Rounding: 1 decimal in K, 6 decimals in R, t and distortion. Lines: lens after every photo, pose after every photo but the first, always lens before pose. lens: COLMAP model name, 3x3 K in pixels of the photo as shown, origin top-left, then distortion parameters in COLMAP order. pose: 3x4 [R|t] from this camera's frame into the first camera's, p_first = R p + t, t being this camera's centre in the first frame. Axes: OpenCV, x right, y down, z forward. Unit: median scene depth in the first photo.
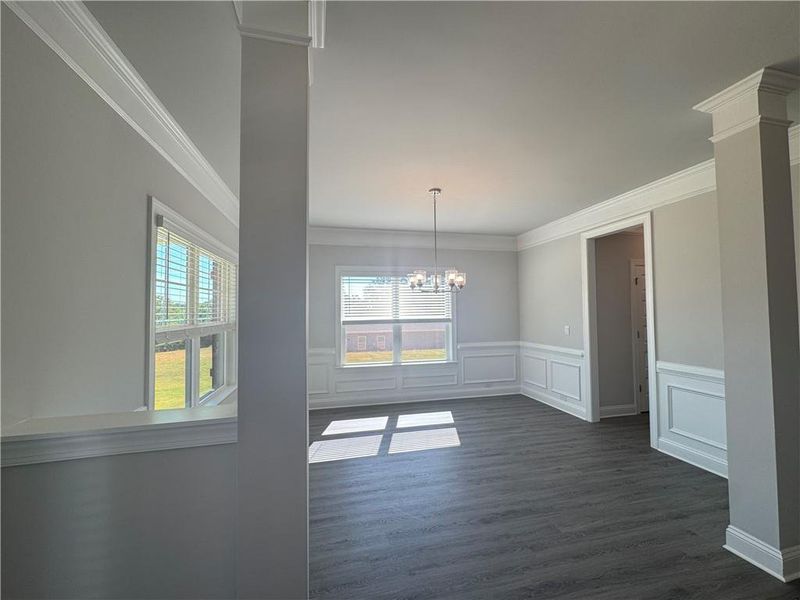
lens RADIAL K [[327.6, 0, 398.7], [0, 327.6, 298.6], [0, 0, 1]] dist [0.001322, -0.000010]
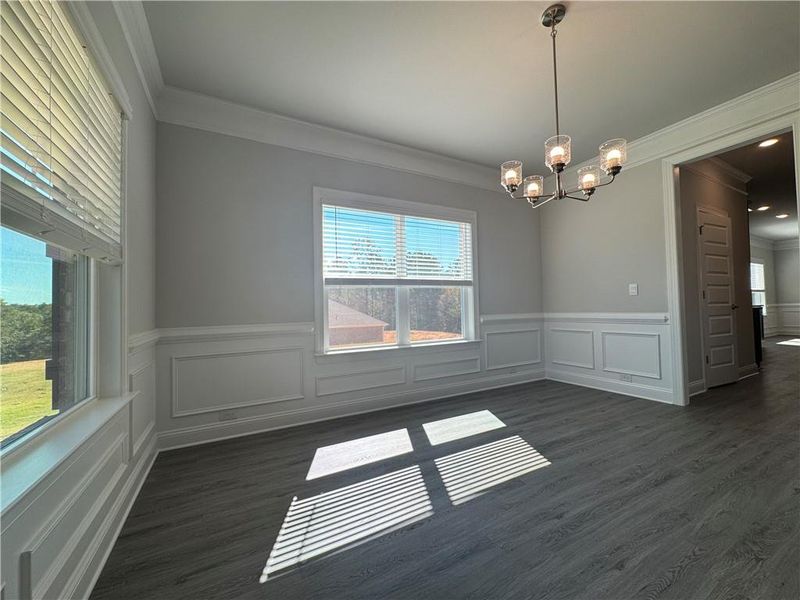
lens RADIAL K [[327.6, 0, 398.0], [0, 327.6, 298.0], [0, 0, 1]] dist [0.001322, -0.000010]
pose [[0.960631, -0.002098, 0.277821, -0.211454], [0.001985, 0.999998, 0.000688, 0.104930], [-0.277822, -0.000109, 0.960633, 0.379710]]
